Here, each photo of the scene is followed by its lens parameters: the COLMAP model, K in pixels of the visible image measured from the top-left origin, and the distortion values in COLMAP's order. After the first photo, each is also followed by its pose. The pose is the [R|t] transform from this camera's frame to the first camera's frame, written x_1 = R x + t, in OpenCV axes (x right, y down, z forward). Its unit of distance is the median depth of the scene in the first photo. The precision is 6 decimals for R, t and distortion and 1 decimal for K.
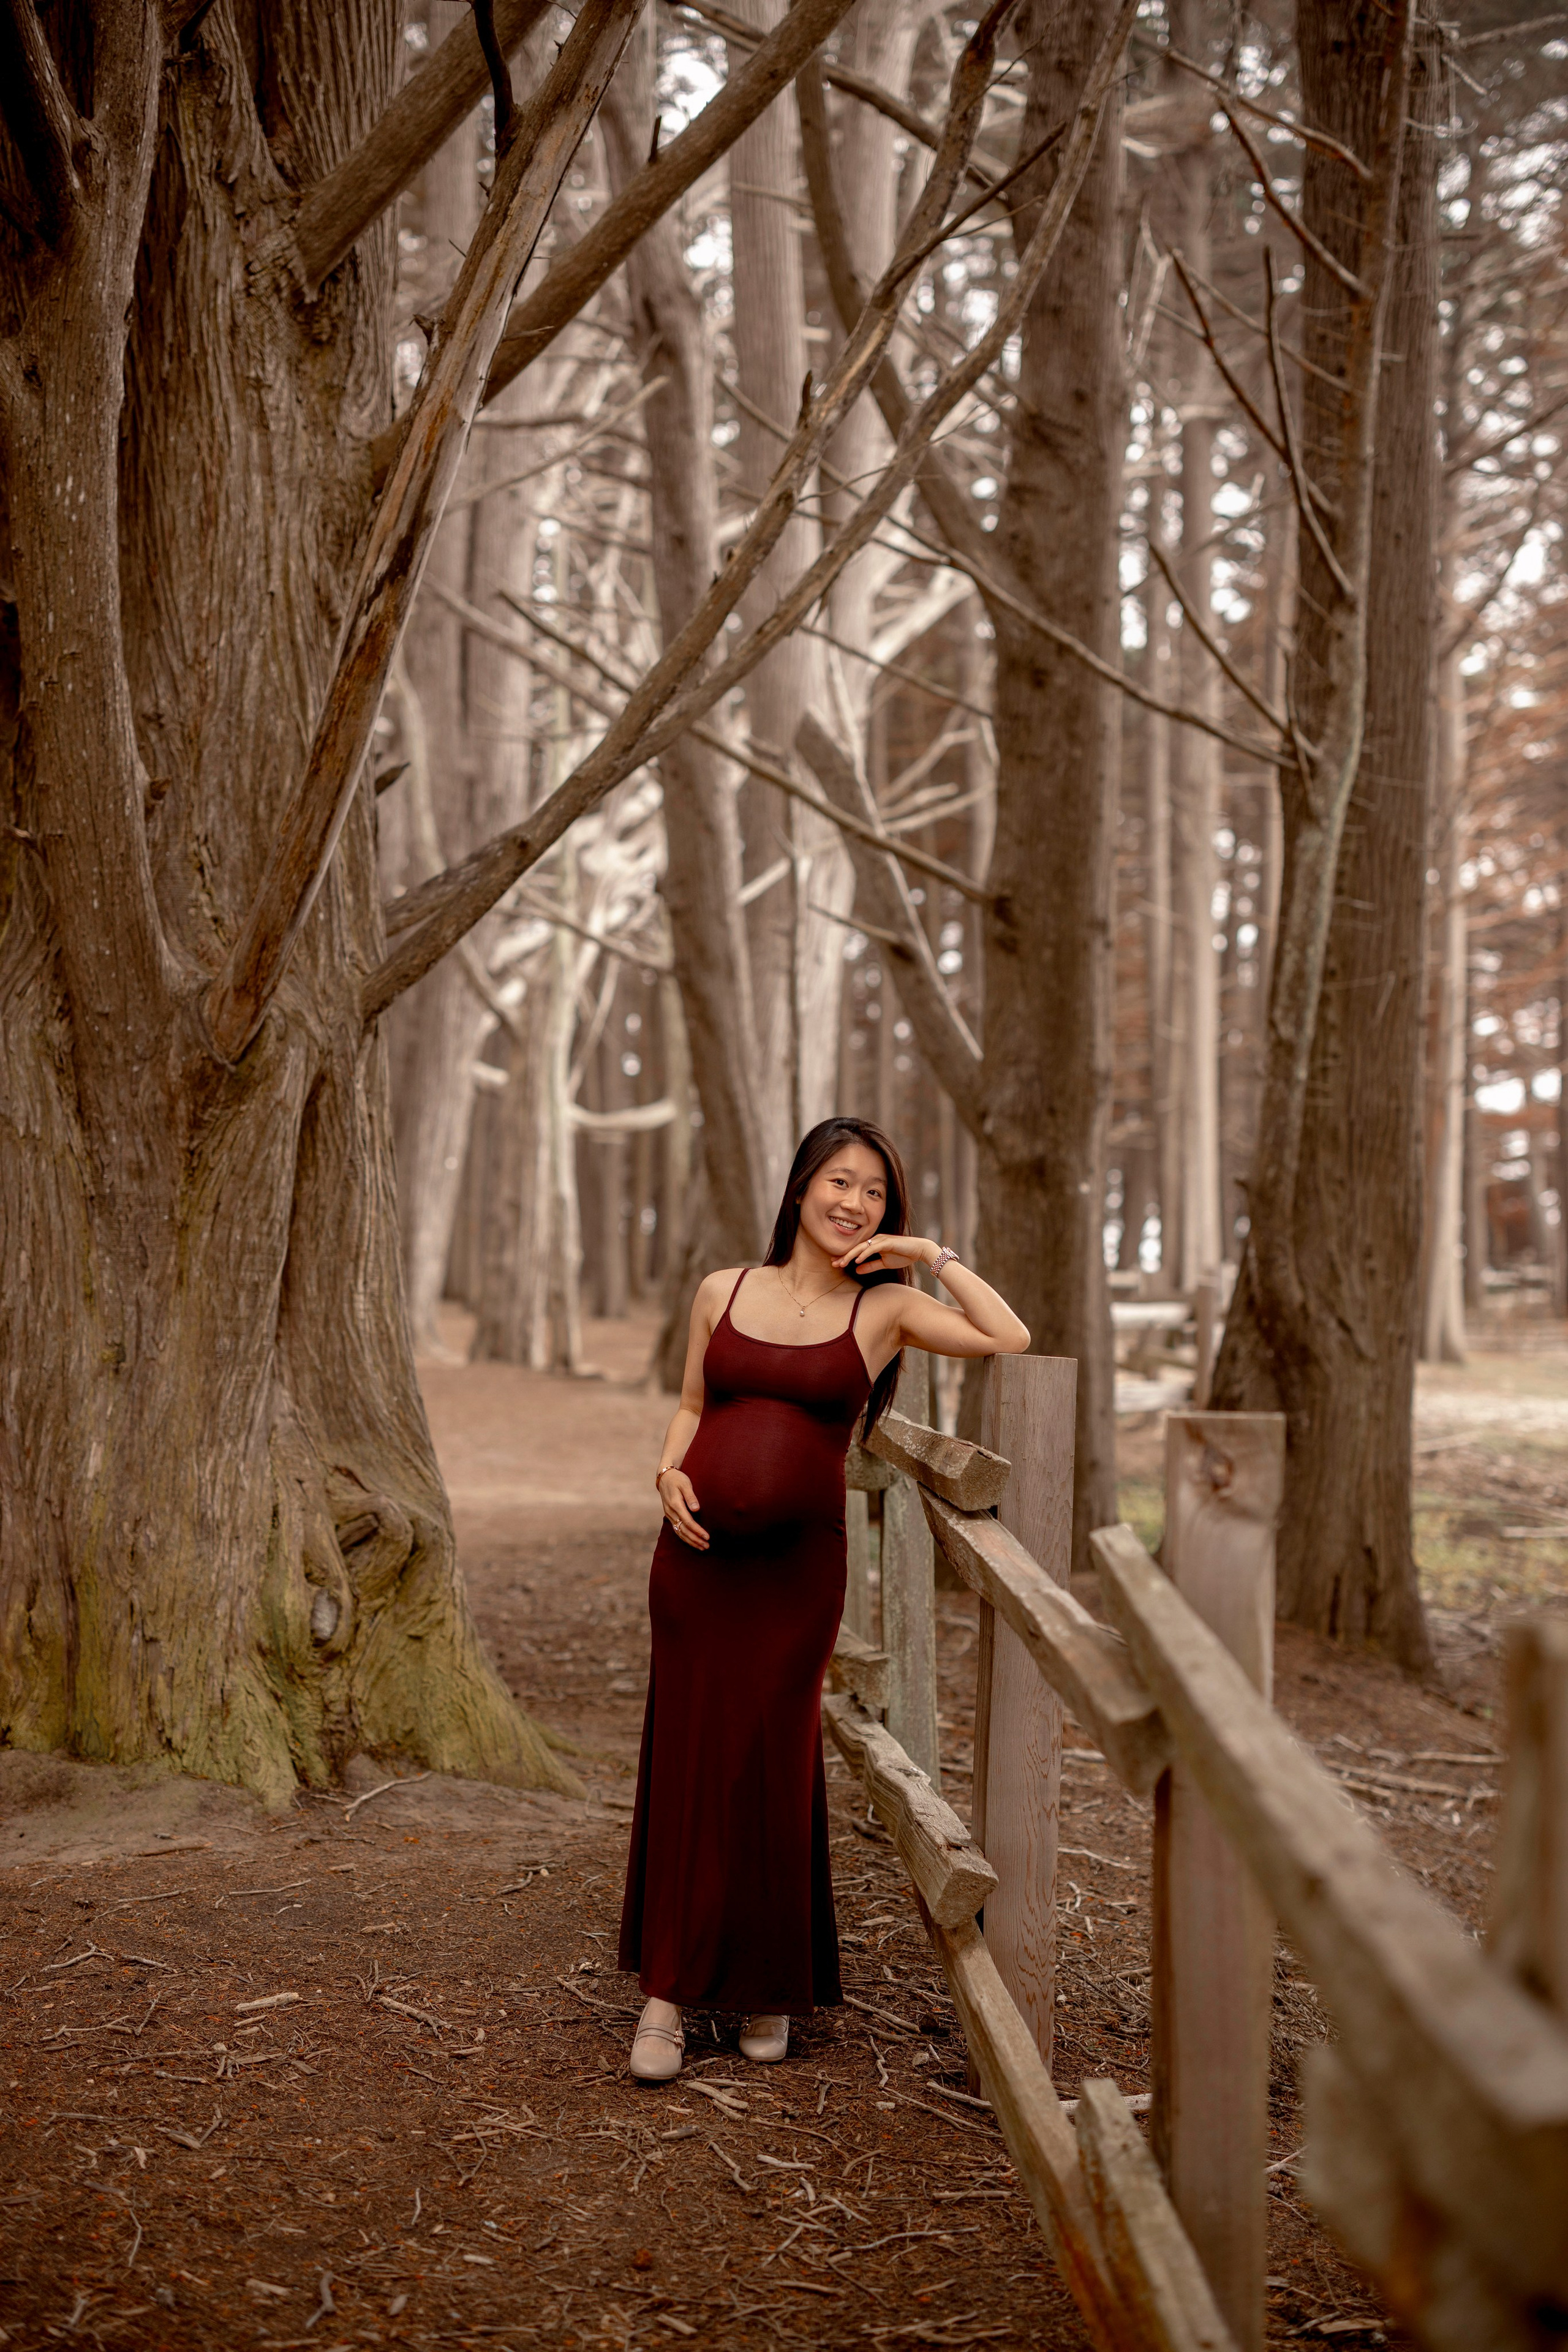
lens RADIAL K [[3376.9, 0, 786.2], [0, 3376.9, 1176.0], [0, 0, 1]] dist [0.003276, 0.000000]
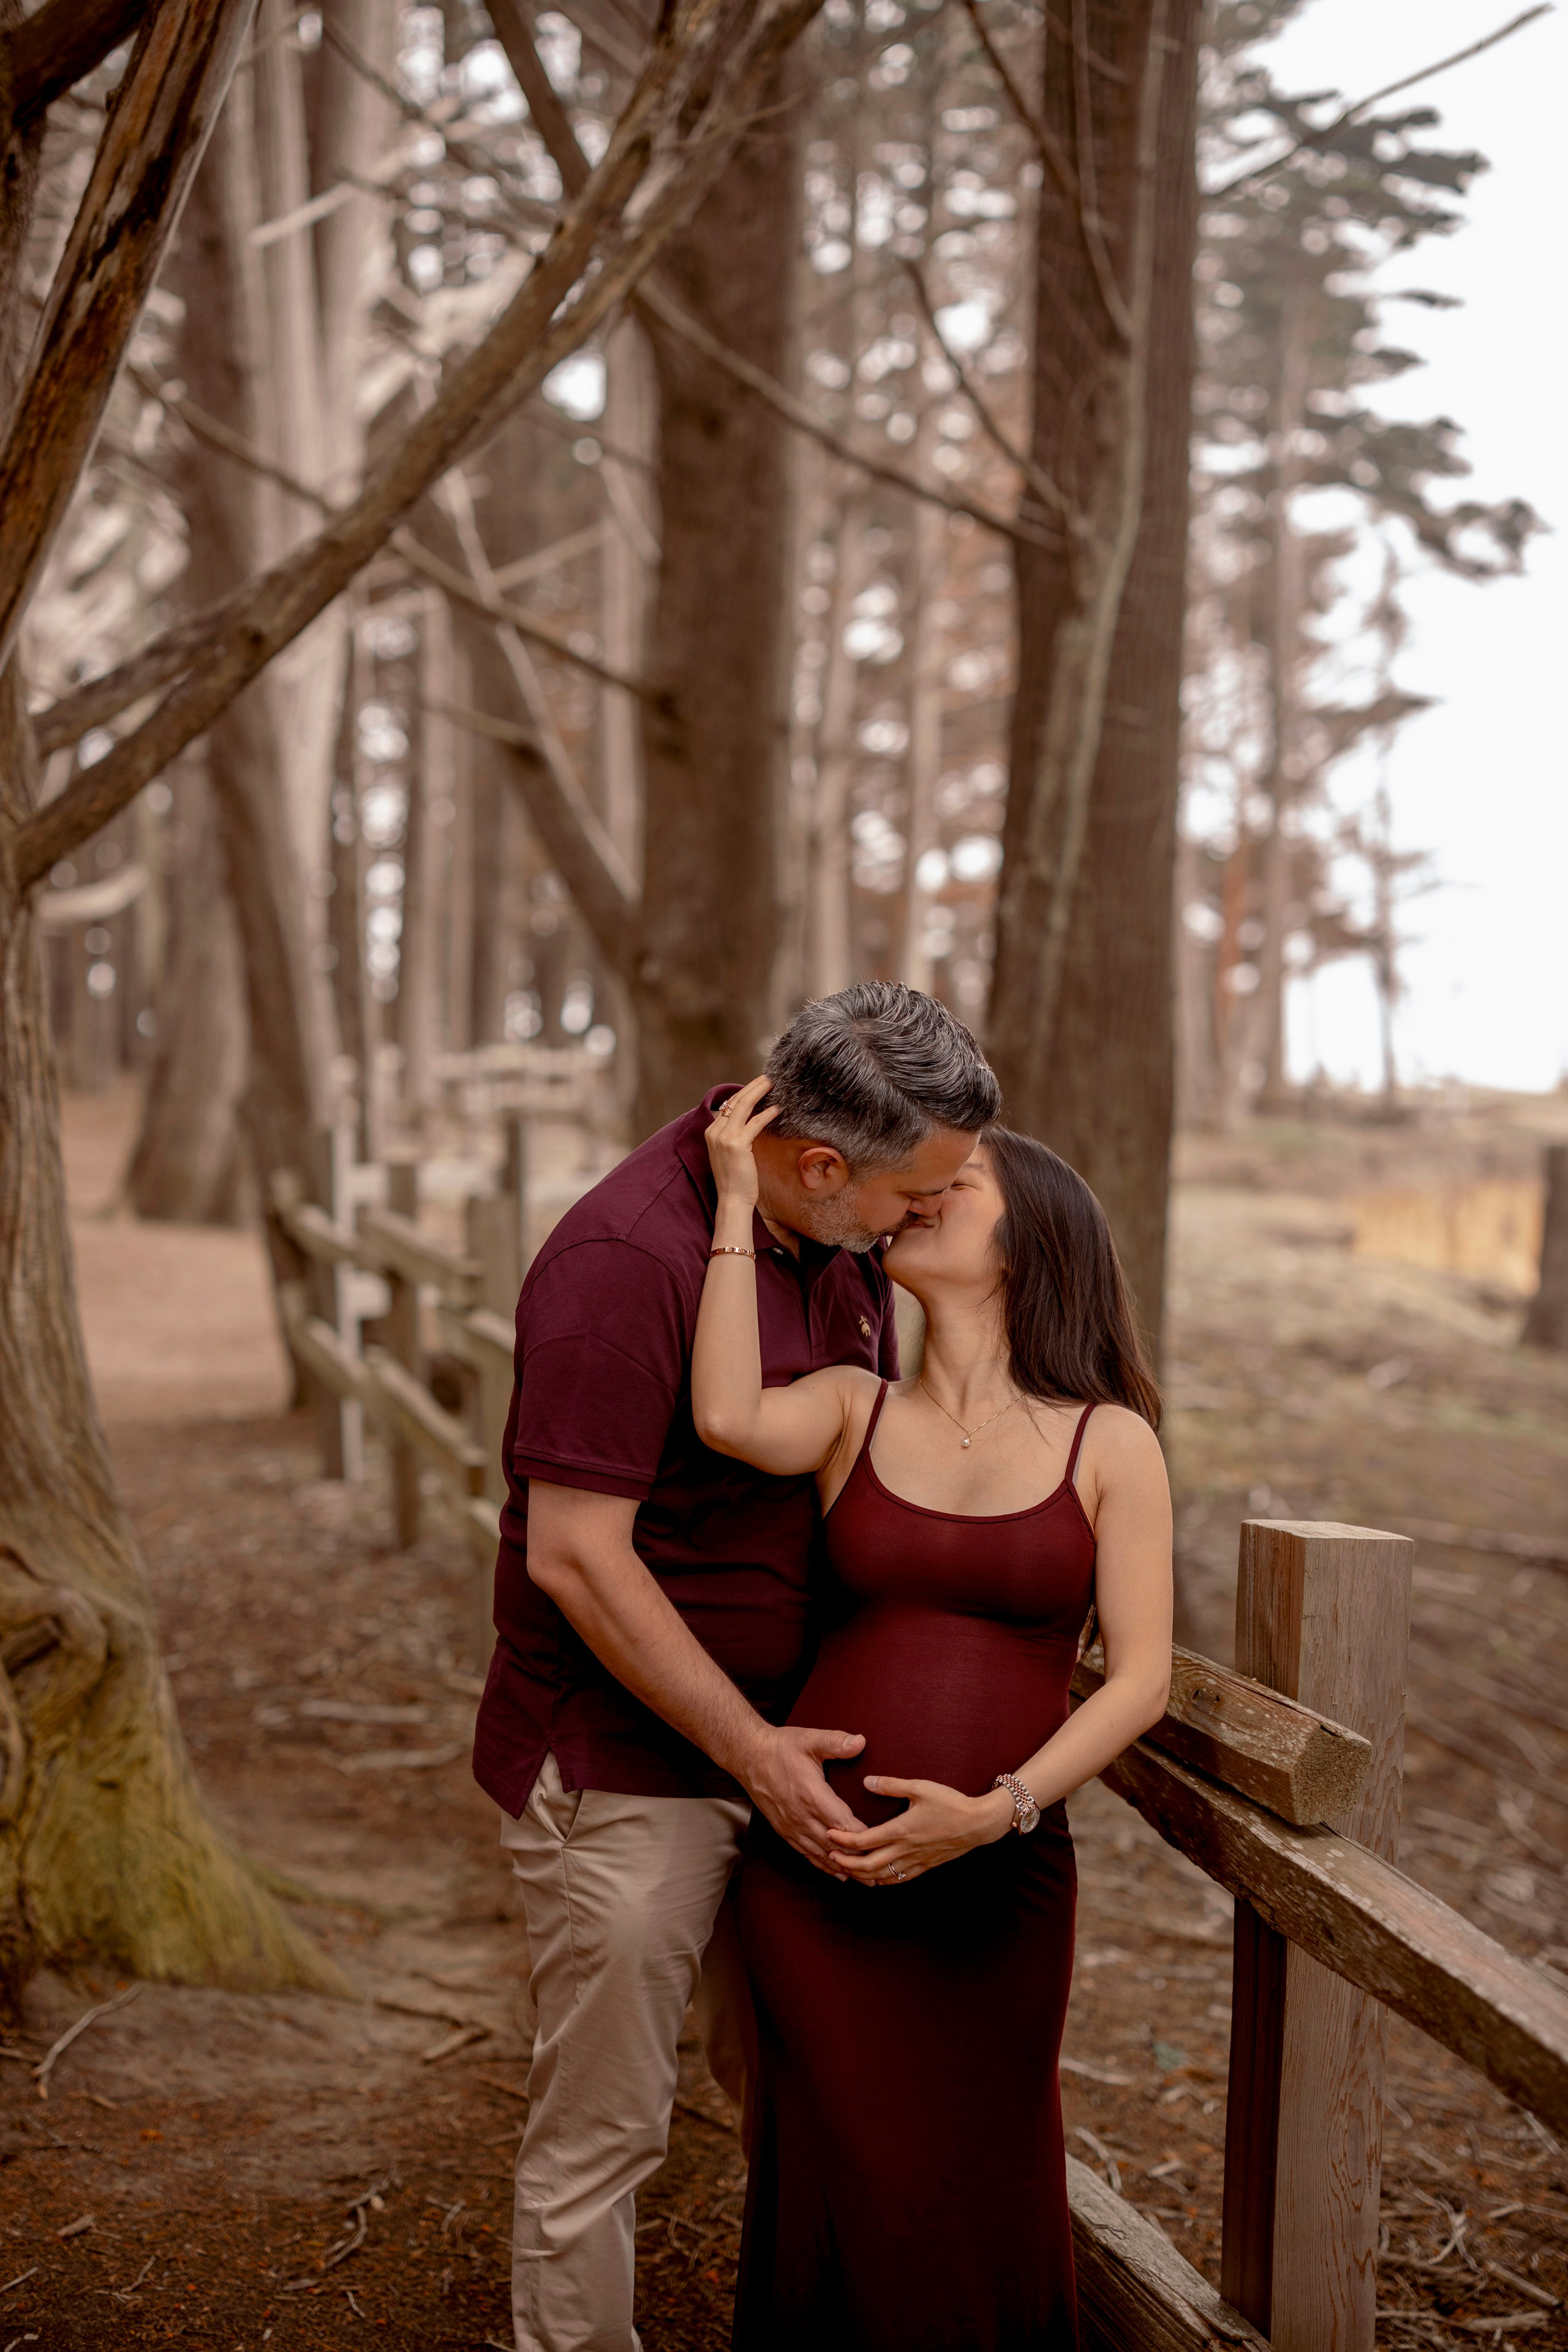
lens RADIAL K [[3376.9, 0, 780.9], [0, 3376.9, 1175.9], [0, 0, 1]] dist [0.003276, 0.000000]
pose [[0.983334, -0.002743, 0.181790, -0.099781], [-0.010241, 0.997463, 0.070446, -0.038972], [-0.181522, -0.071133, 0.980811, 0.300997]]
